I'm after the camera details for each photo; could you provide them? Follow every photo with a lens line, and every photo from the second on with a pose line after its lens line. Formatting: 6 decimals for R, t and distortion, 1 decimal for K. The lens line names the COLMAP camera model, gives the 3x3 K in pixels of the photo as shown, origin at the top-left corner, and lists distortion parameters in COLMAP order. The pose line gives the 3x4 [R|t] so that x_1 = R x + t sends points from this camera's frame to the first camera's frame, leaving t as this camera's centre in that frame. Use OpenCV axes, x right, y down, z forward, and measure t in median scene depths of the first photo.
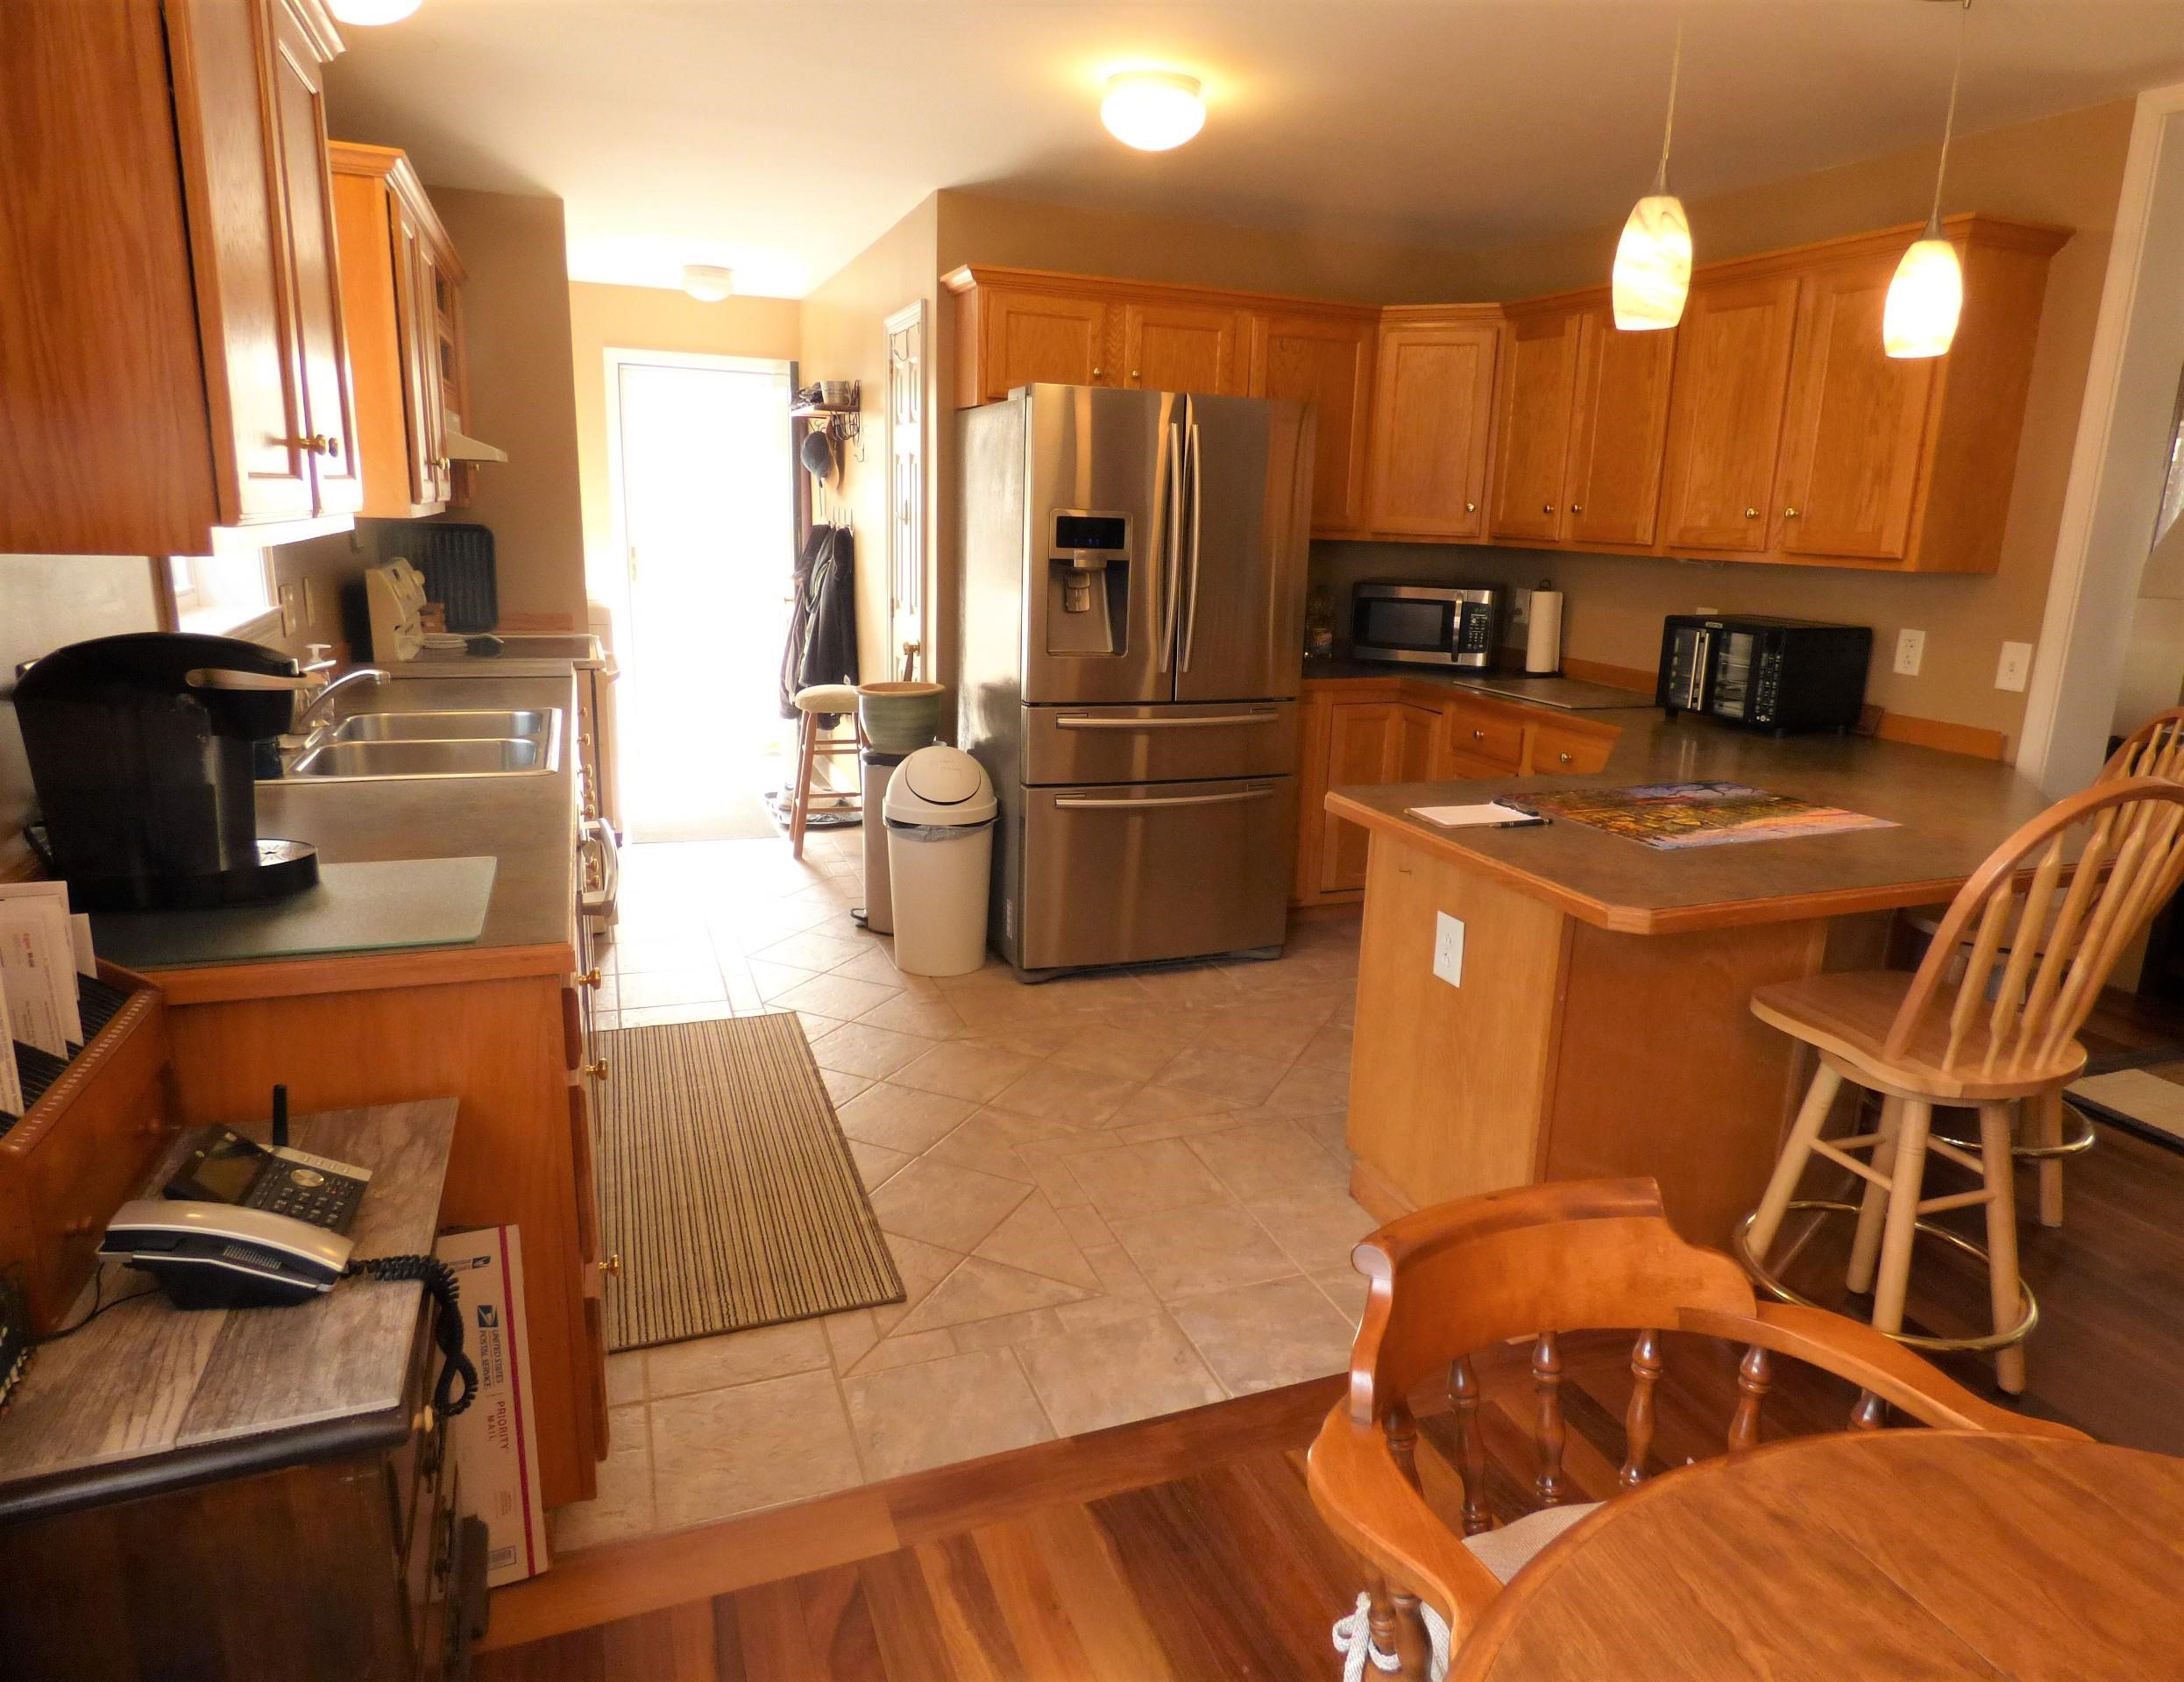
lens RADIAL K [[1346.5, 0, 1131.4], [0, 1346.5, 842.7], [0, 0, 1]] dist [-0.018173, -0.005000]
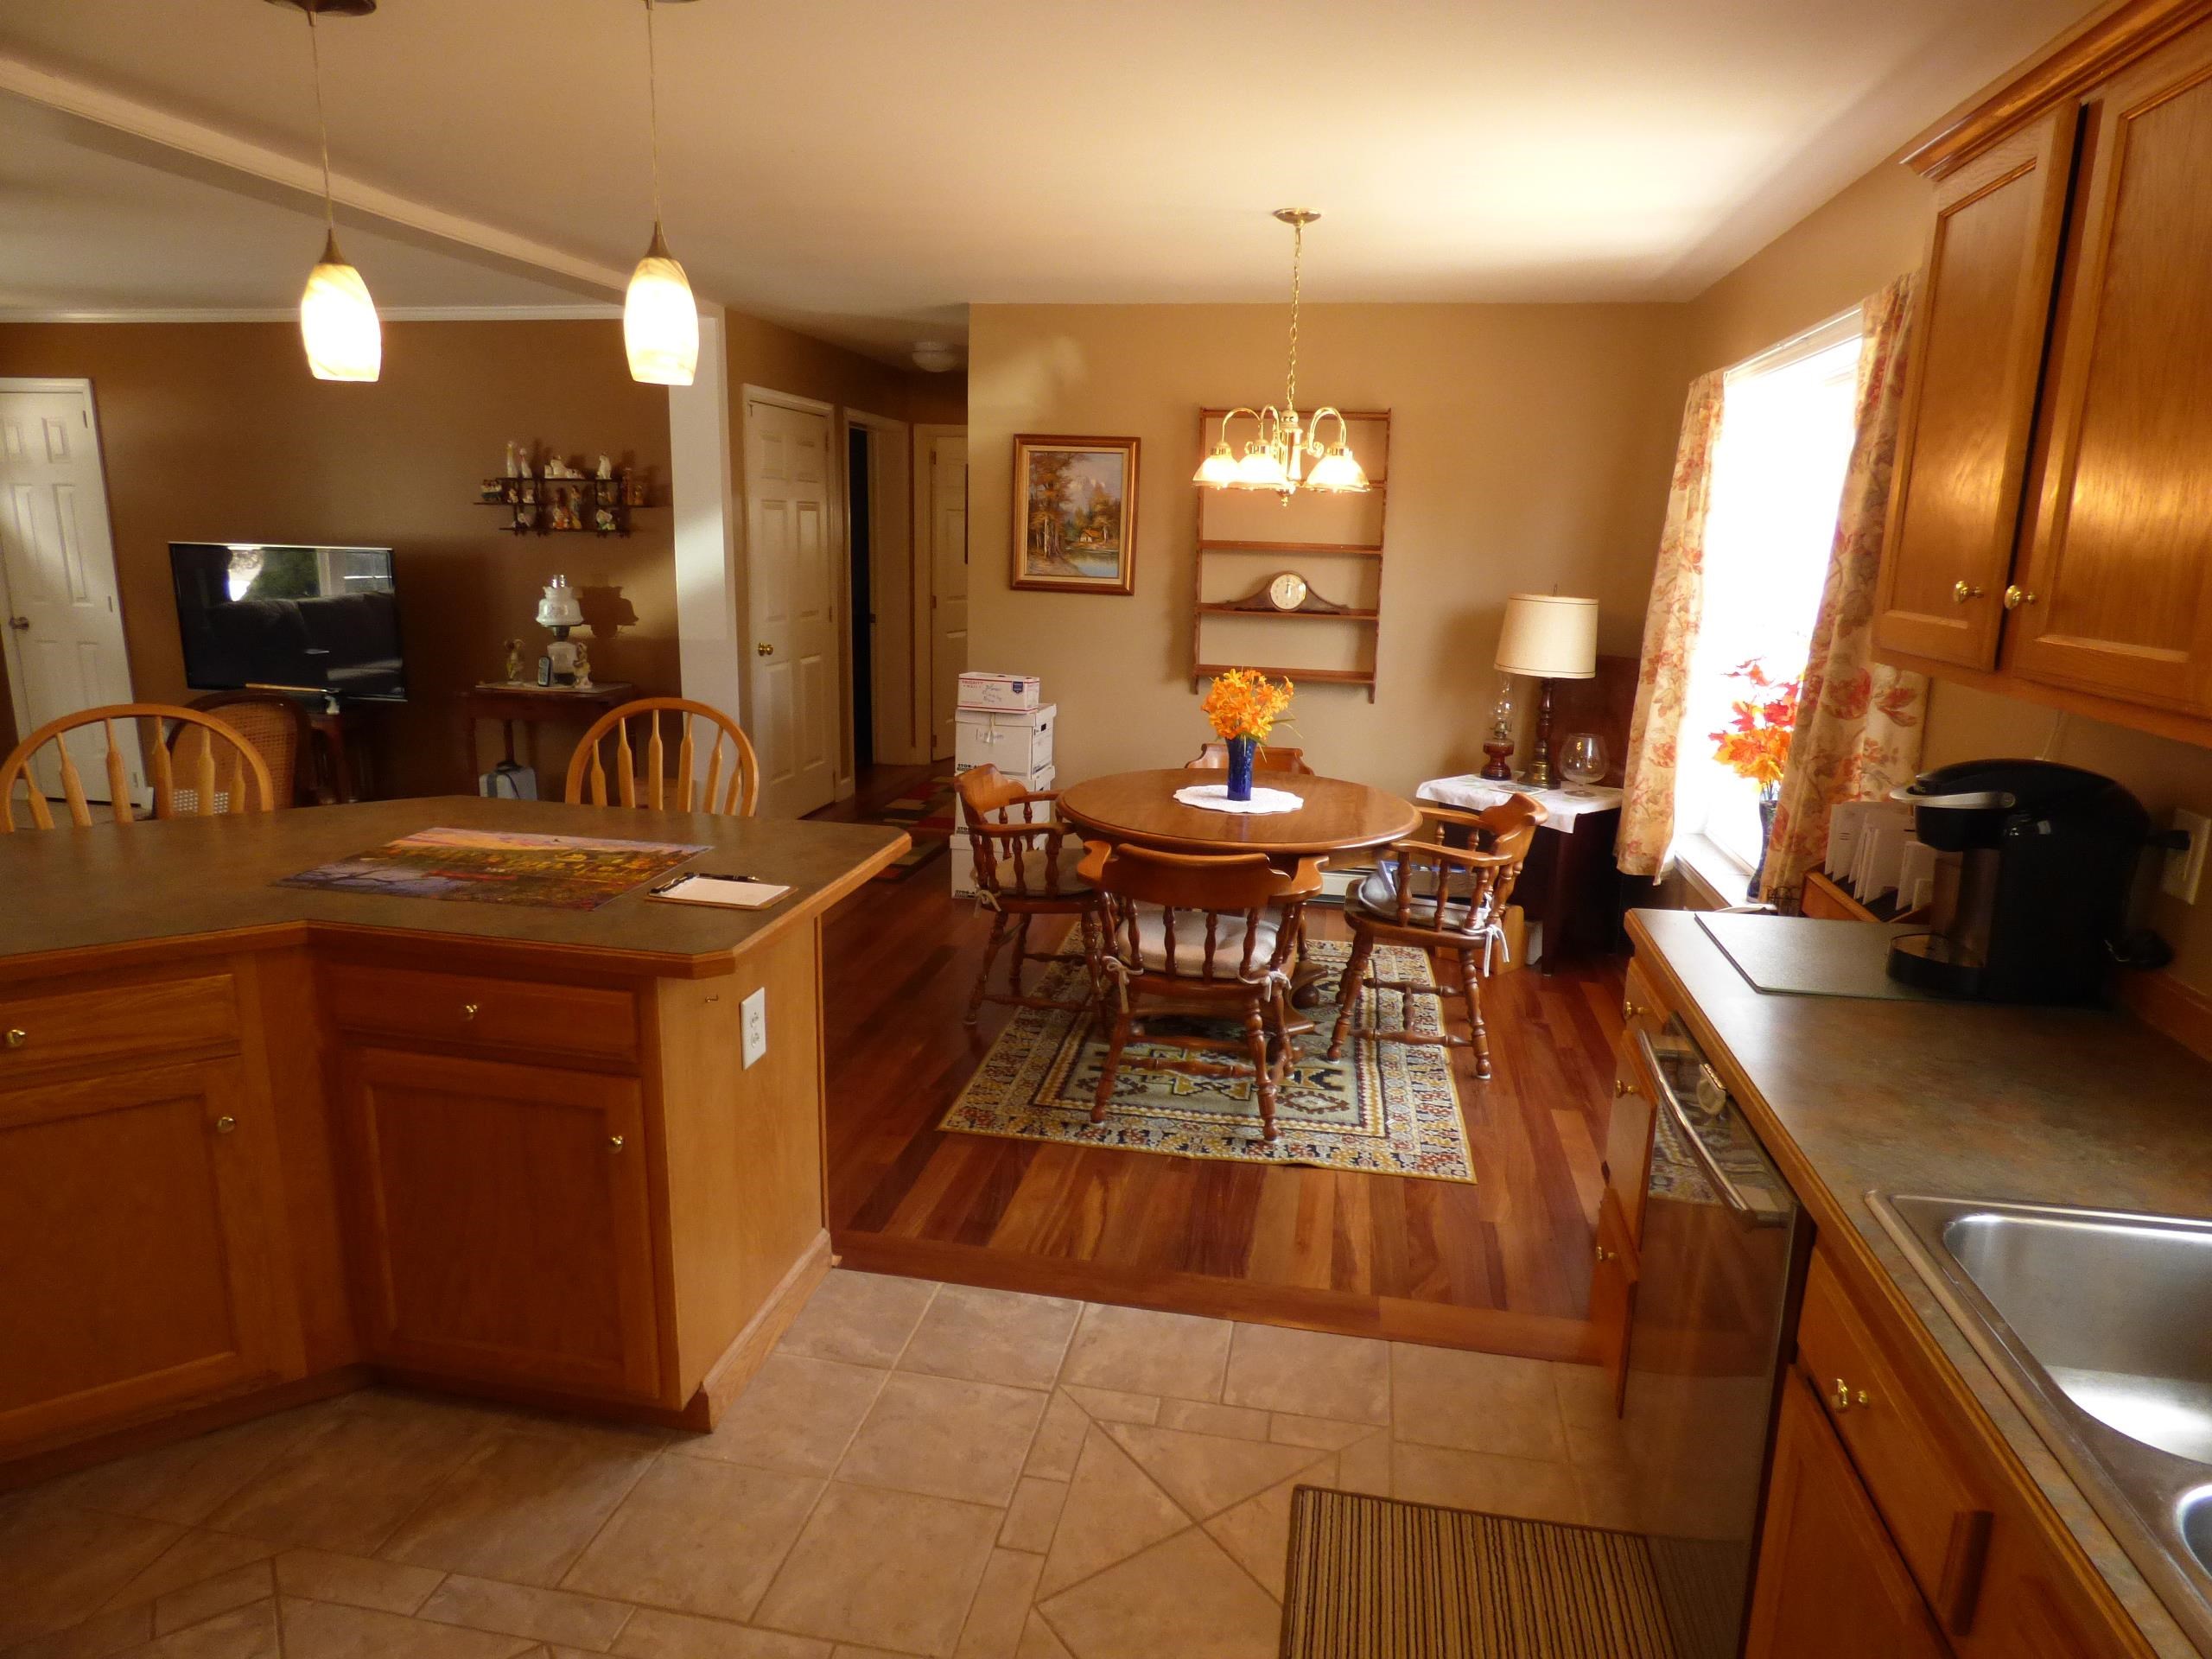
lens RADIAL K [[1324.2, 0, 1116.0], [0, 1324.2, 821.9], [0, 0, 1]] dist [-0.010580, 0.008114]
pose [[-0.845085, -0.163610, 0.508982, -0.303032], [0.081102, 0.901775, 0.424529, -0.300383], [-0.528444, 0.400043, -0.748808, 1.060447]]
